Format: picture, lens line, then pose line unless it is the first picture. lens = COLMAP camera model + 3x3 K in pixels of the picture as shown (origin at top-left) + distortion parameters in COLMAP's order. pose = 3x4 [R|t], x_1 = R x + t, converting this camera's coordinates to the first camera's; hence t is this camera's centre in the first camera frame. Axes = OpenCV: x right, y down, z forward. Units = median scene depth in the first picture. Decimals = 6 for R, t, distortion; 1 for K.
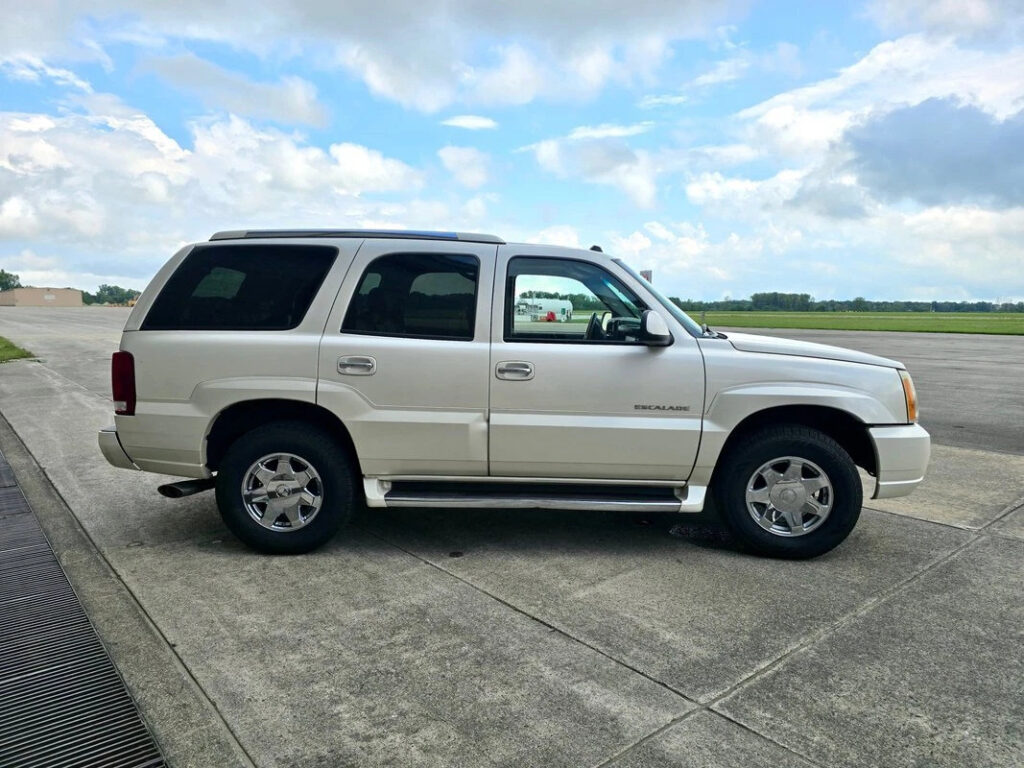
lens RADIAL K [[684.0, 0, 513.3], [0, 684.0, 390.9], [0, 0, 1]] dist [0.061172, -0.054593]
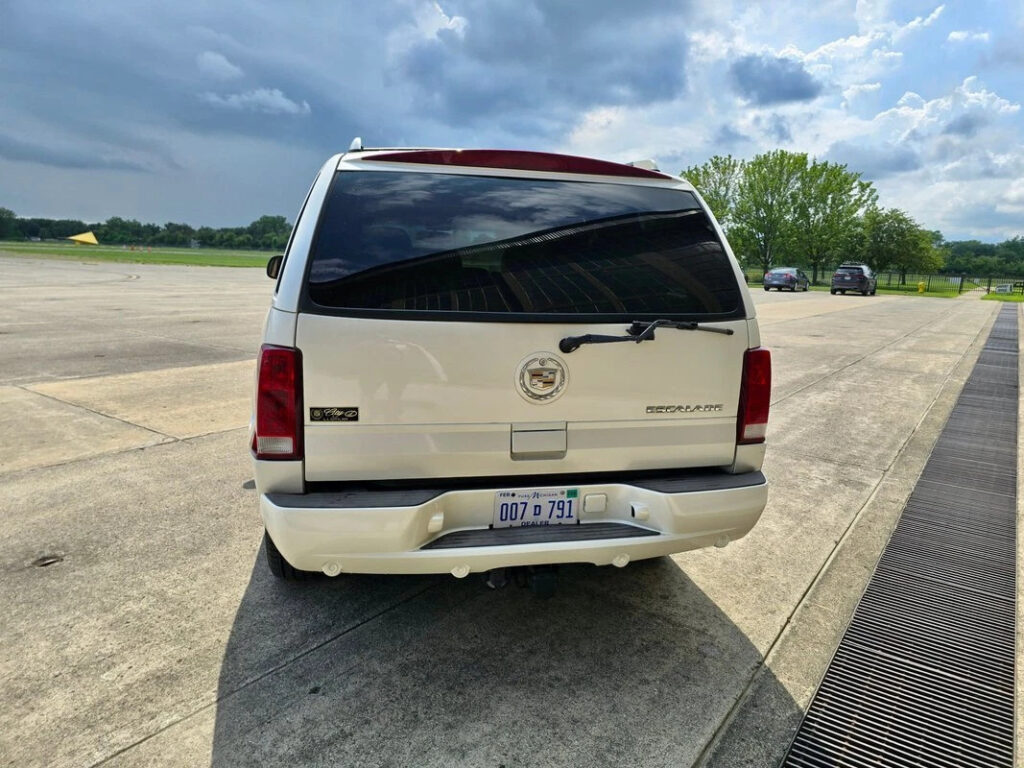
lens RADIAL K [[692.0, 0, 512.0], [0, 692.0, 384.0], [0, 0, 1]] dist [0.061757, -0.056508]
pose [[-0.248159, -0.187022, 0.950494, -1.205448], [0.076417, 0.974350, 0.211668, -0.190227], [-0.965700, 0.125161, -0.227502, 1.459813]]
